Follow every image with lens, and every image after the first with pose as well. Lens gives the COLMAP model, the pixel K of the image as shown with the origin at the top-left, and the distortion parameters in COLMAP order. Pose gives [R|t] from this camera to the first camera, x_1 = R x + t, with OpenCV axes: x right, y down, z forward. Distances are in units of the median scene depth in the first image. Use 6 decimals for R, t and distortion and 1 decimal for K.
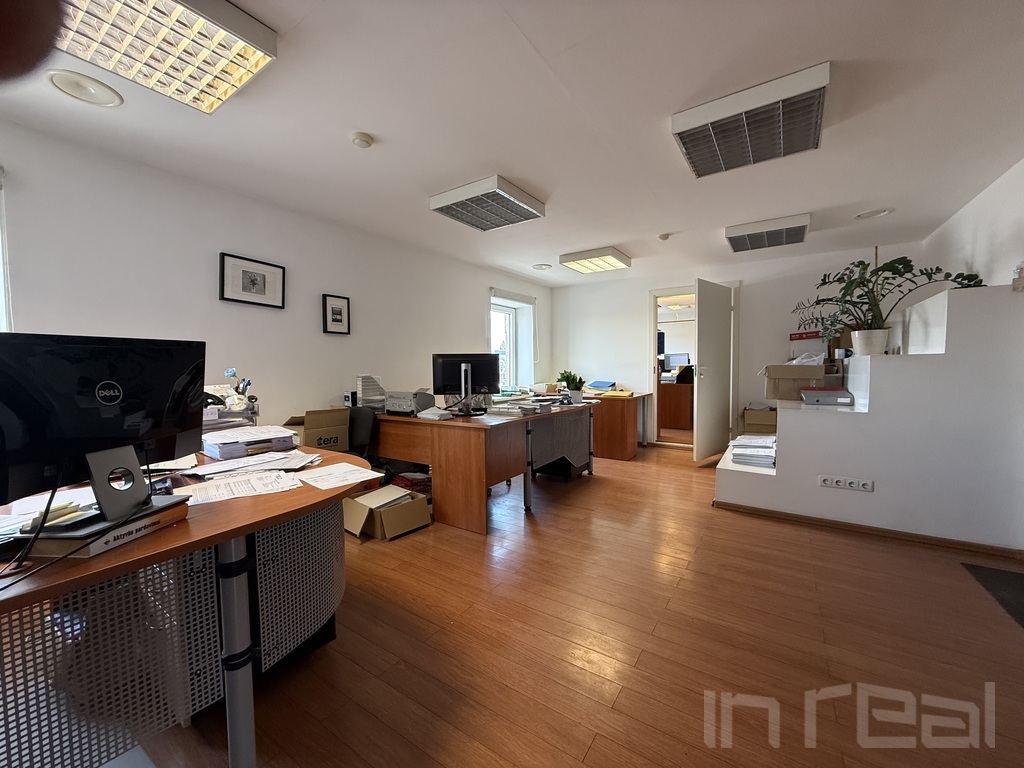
lens RADIAL K [[406.9, 0, 512.1], [0, 406.9, 384.3], [0, 0, 1]] dist [0.000327, 0.000350]
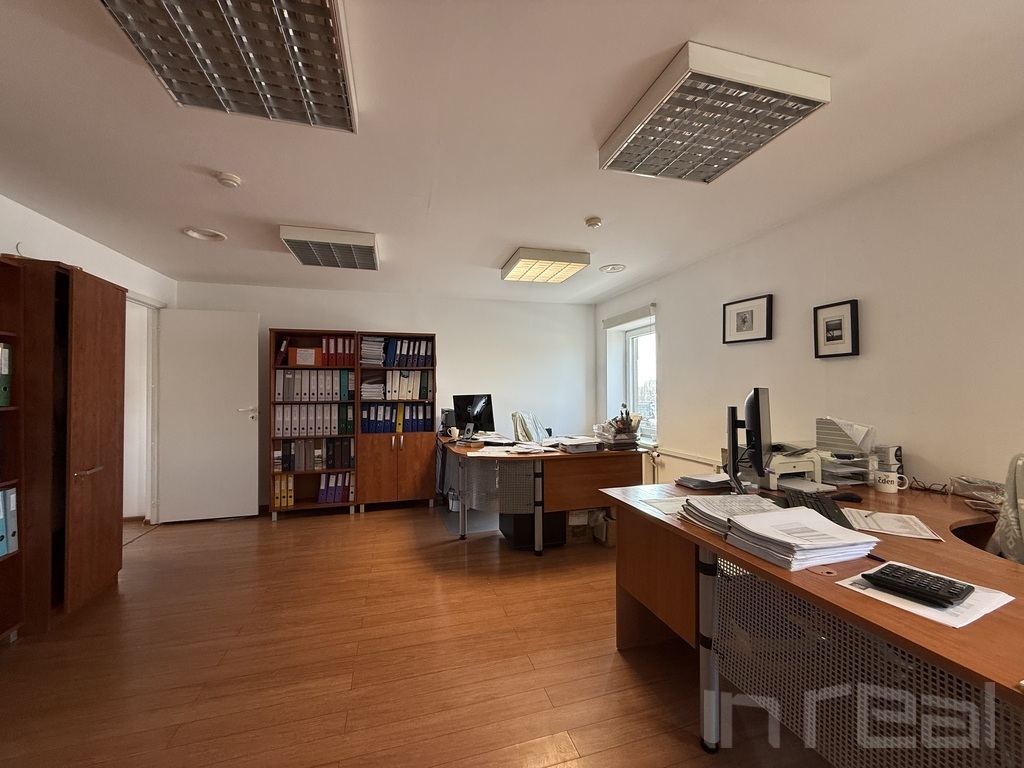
lens RADIAL K [[406.9, 0, 511.6], [0, 406.9, 384.9], [0, 0, 1]] dist [0.000327, 0.000350]
pose [[-0.641437, 0.009086, -0.767122, 0.484387], [-0.009544, 0.999758, 0.019821, -0.085583], [0.767116, 0.020035, -0.641195, 1.042704]]
